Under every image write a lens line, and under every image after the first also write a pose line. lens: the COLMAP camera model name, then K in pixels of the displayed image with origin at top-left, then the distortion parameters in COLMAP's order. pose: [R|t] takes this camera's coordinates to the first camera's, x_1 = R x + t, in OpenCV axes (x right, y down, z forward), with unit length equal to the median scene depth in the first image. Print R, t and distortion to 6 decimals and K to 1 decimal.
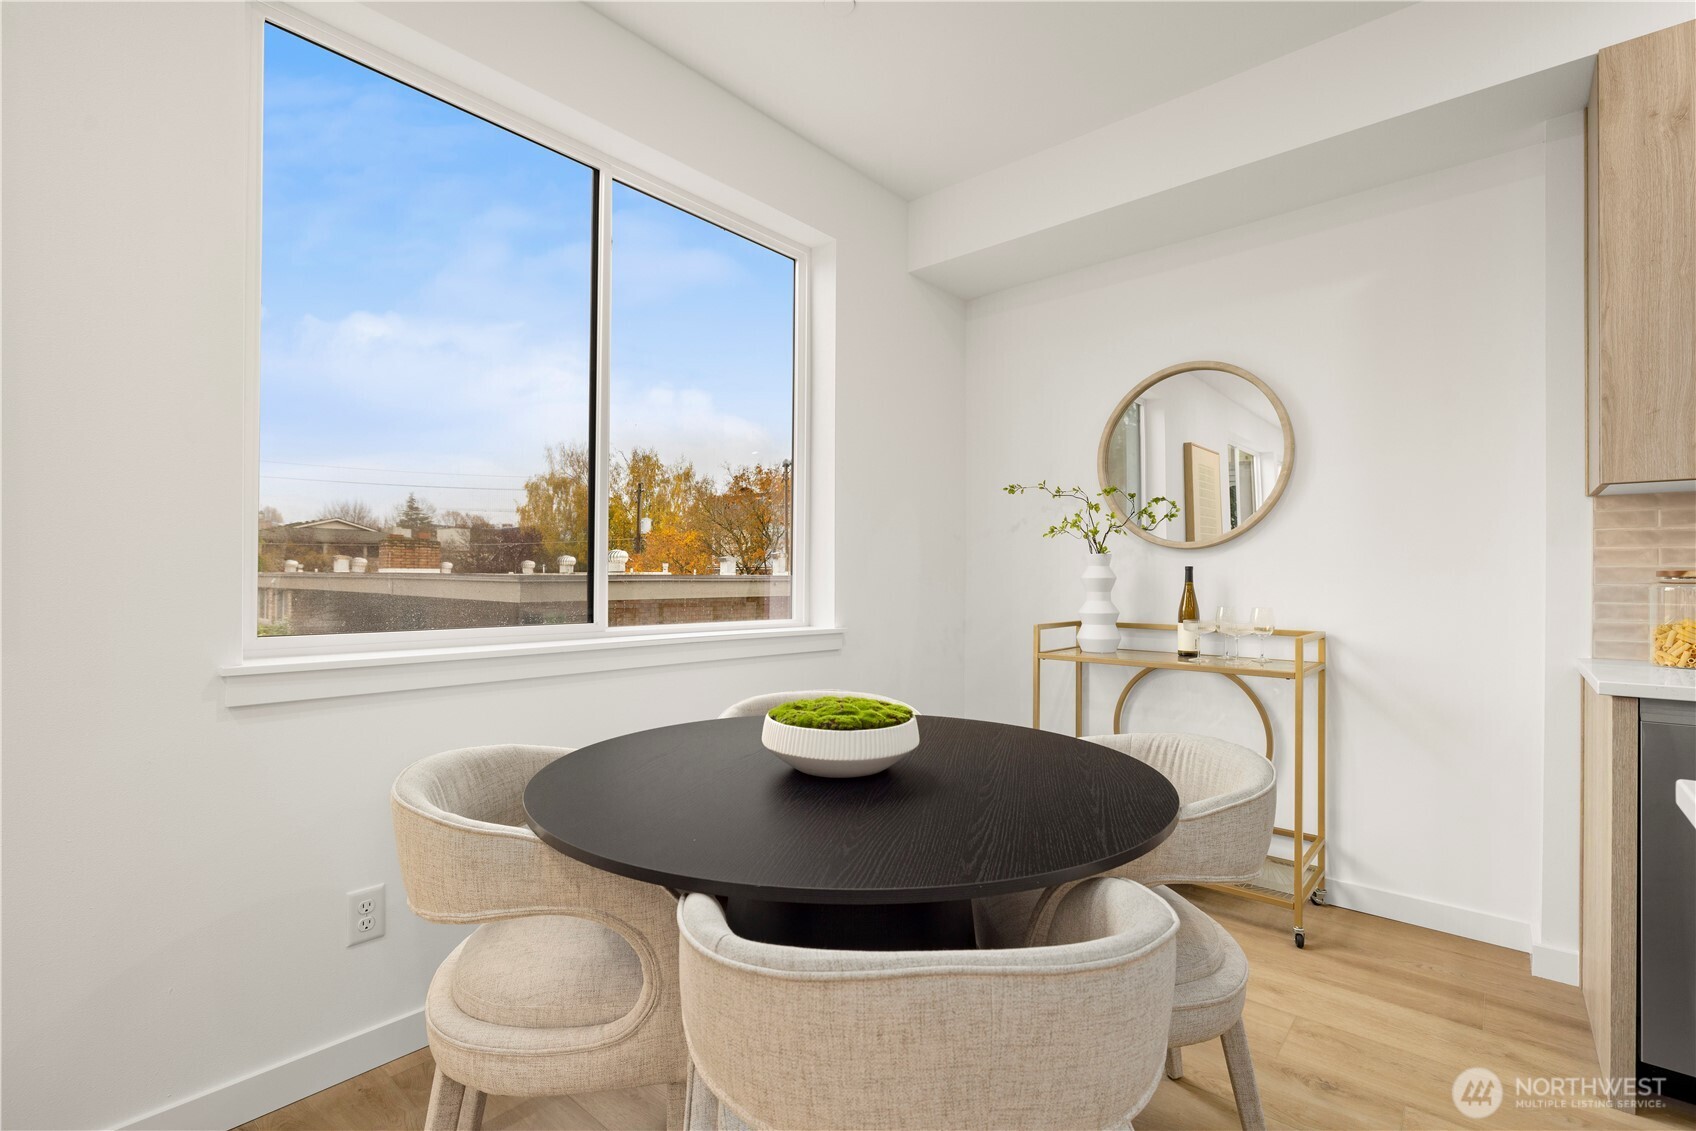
lens RADIAL K [[770.1, 0, 852.5], [0, 770.1, 573.3], [0, 0, 1]] dist [-0.003325, -0.000770]
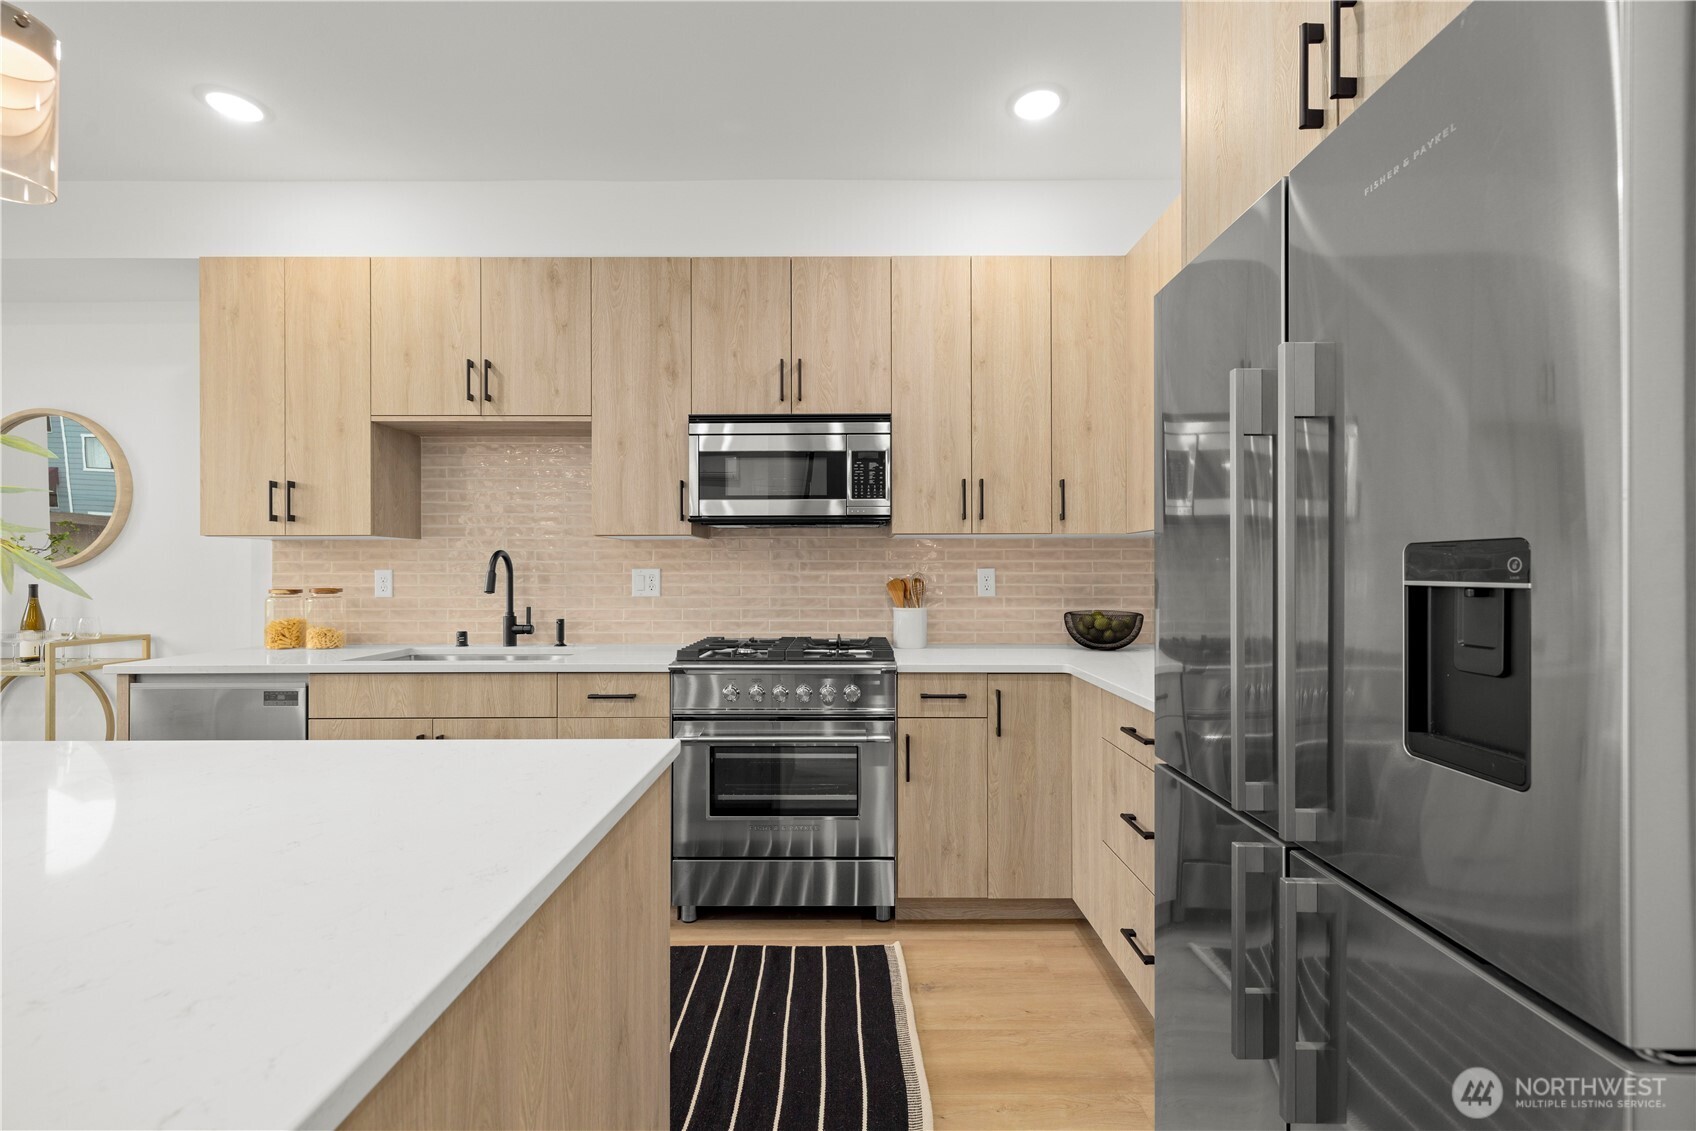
lens RADIAL K [[707.5, 0, 849.0], [0, 707.5, 568.4], [0, 0, 1]] dist [0.000570, 0.000422]
pose [[0.759591, -0.004737, 0.650384, 0.666476], [0.002907, 0.999988, 0.003888, -0.033153], [-0.650394, -0.001062, 0.759596, -0.612498]]
